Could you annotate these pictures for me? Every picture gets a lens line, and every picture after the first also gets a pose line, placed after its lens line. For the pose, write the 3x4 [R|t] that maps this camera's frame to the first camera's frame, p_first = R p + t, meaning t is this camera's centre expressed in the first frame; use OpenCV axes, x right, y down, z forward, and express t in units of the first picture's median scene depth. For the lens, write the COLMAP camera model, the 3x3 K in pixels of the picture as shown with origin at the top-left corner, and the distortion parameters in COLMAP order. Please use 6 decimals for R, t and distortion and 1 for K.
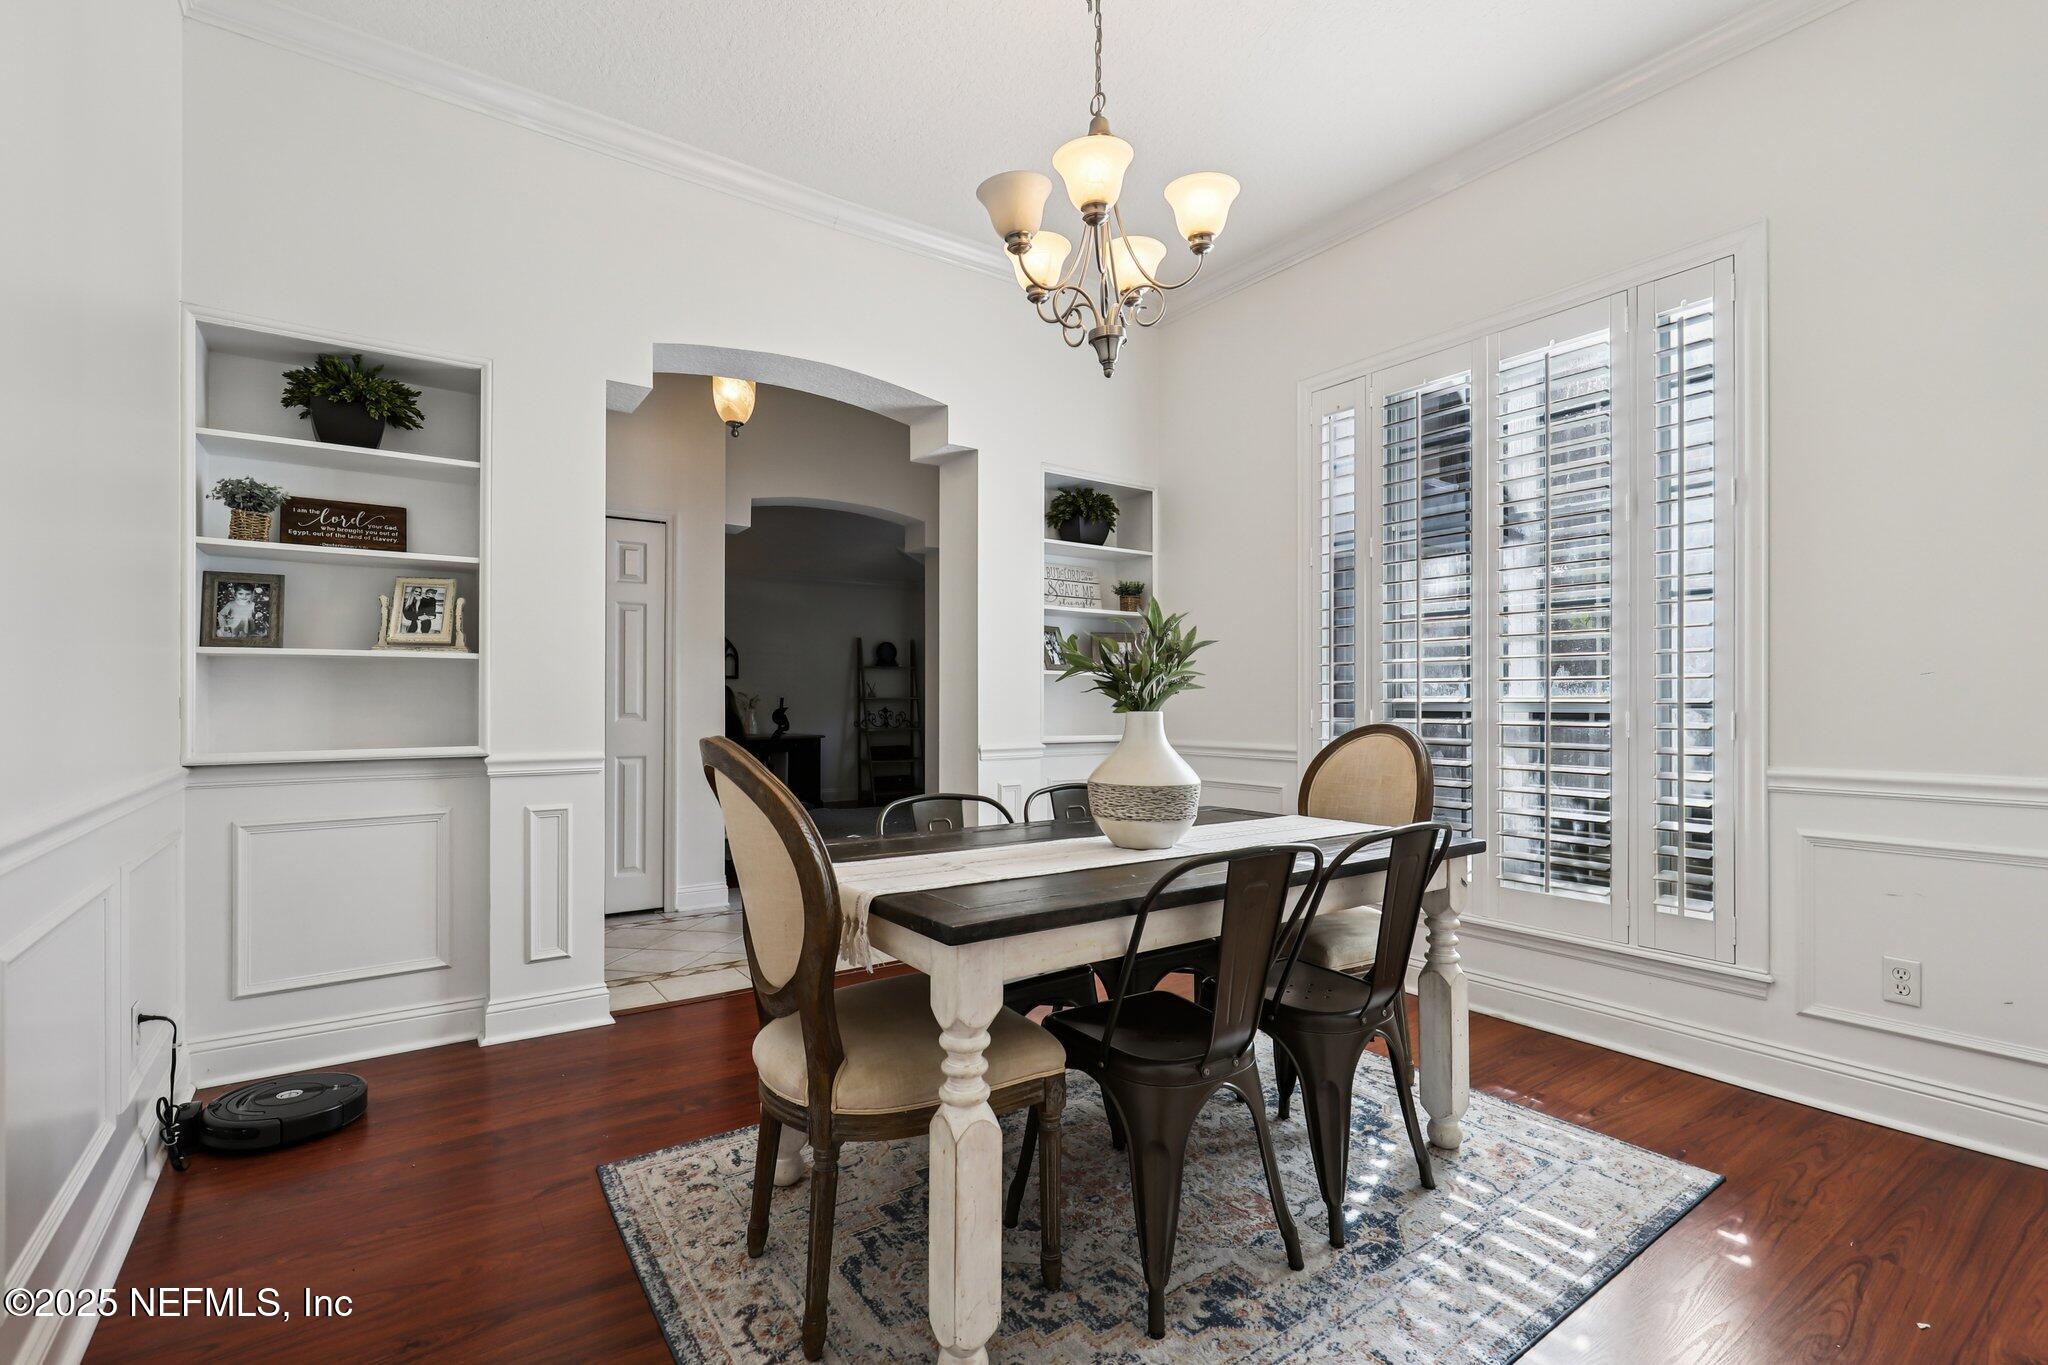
lens RADIAL K [[931.9, 0, 1031.4], [0, 931.9, 692.6], [0, 0, 1]] dist [0.003070, -0.000008]
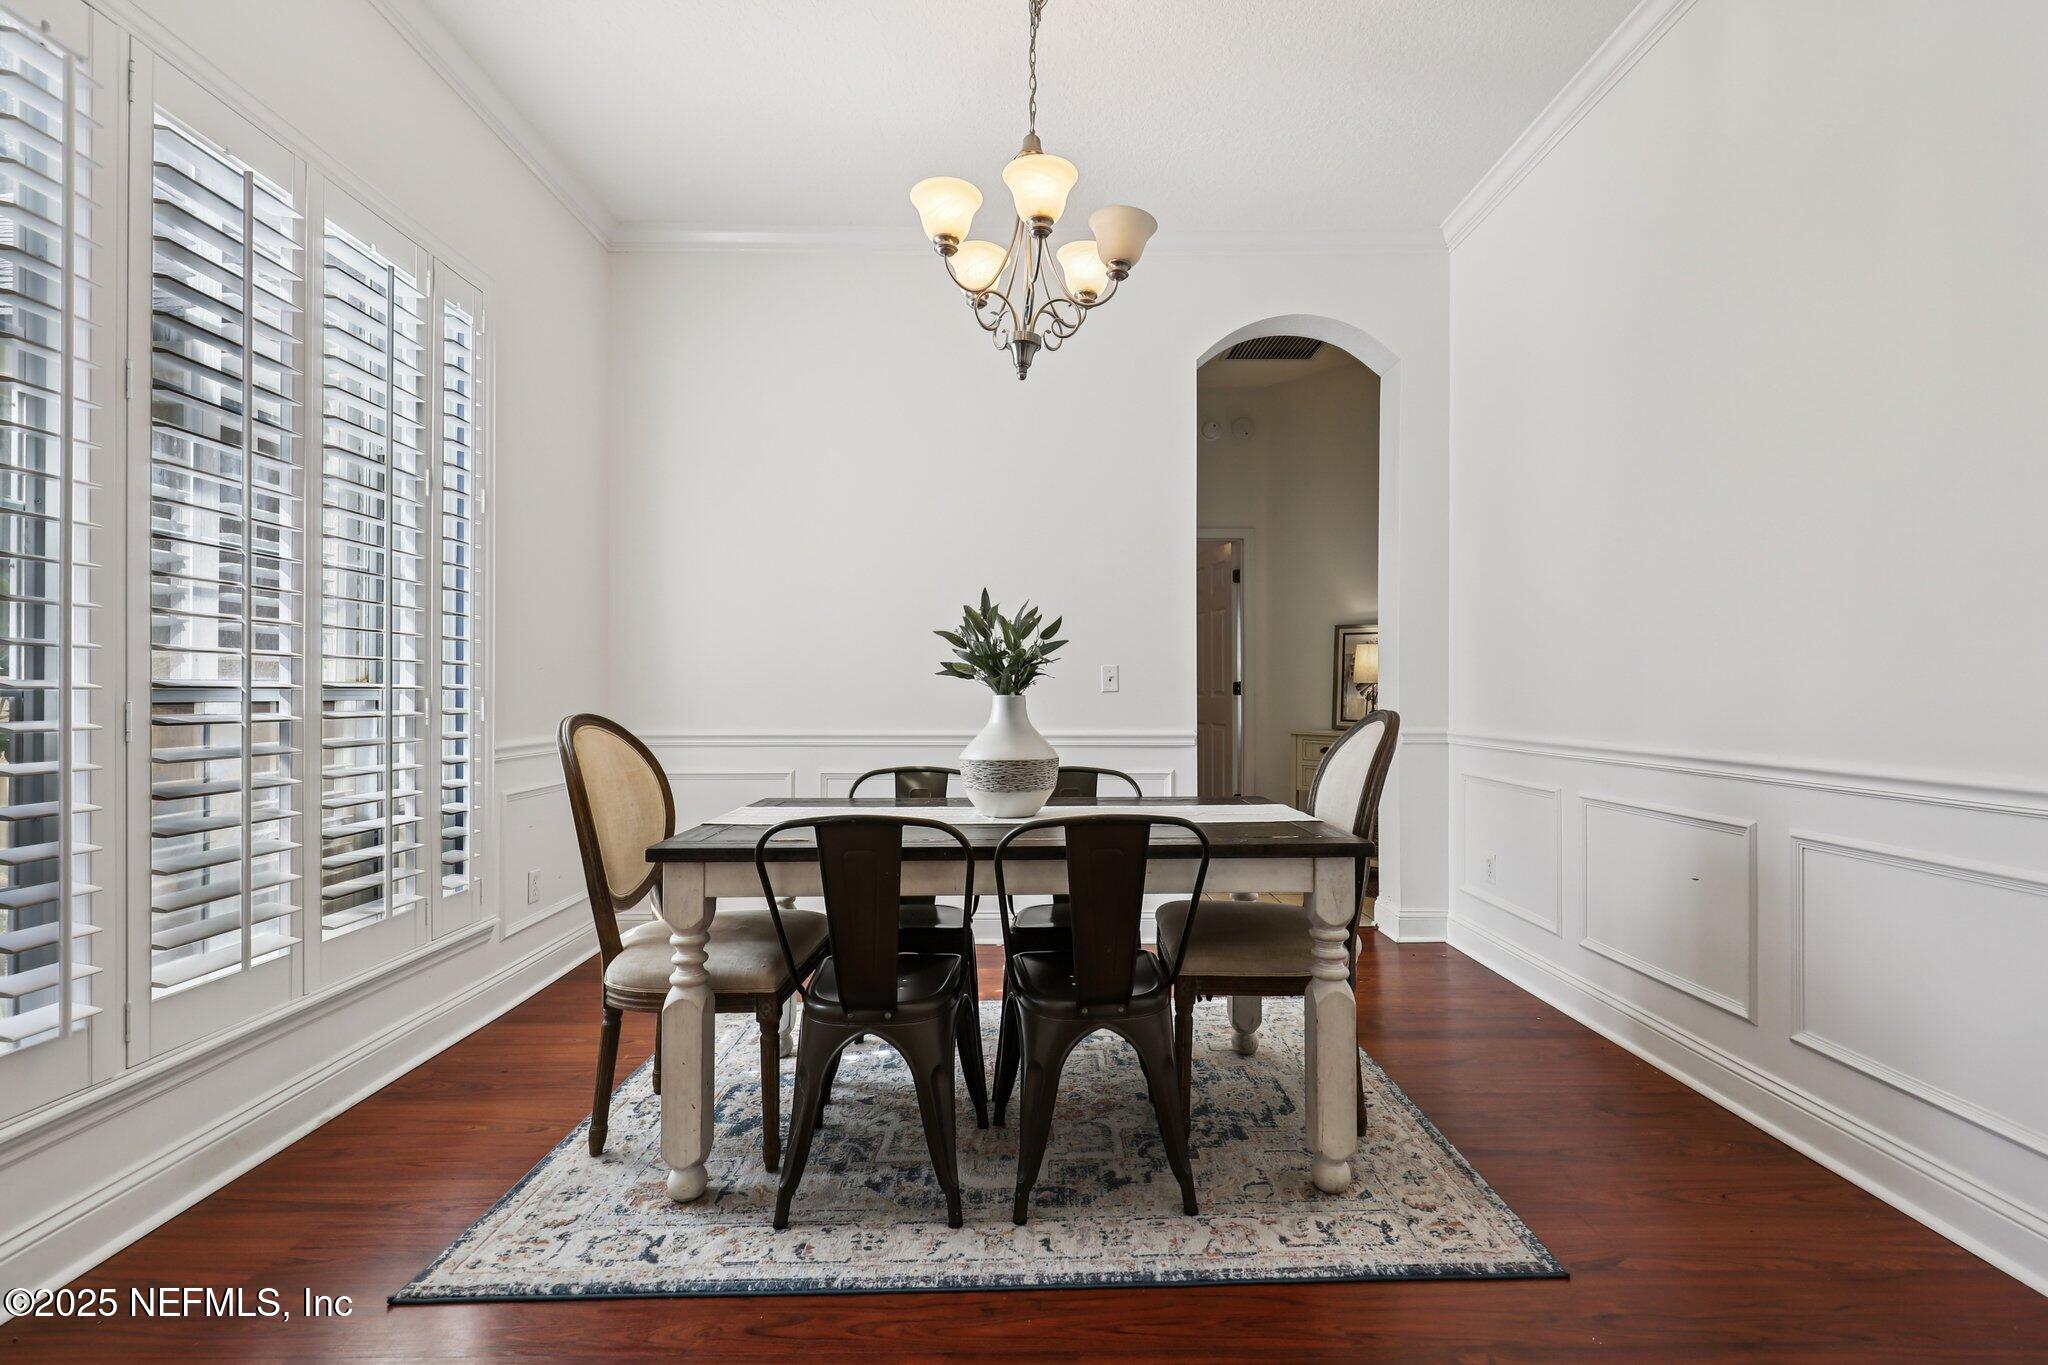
lens RADIAL K [[931.9, 0, 1031.4], [0, 931.9, 692.6], [0, 0, 1]] dist [0.003070, -0.000008]
pose [[-0.818507, -0.000020, 0.574496, -0.552708], [-0.003158, 0.999985, -0.004466, 0.021847], [-0.574487, -0.005470, -0.818495, 1.929002]]
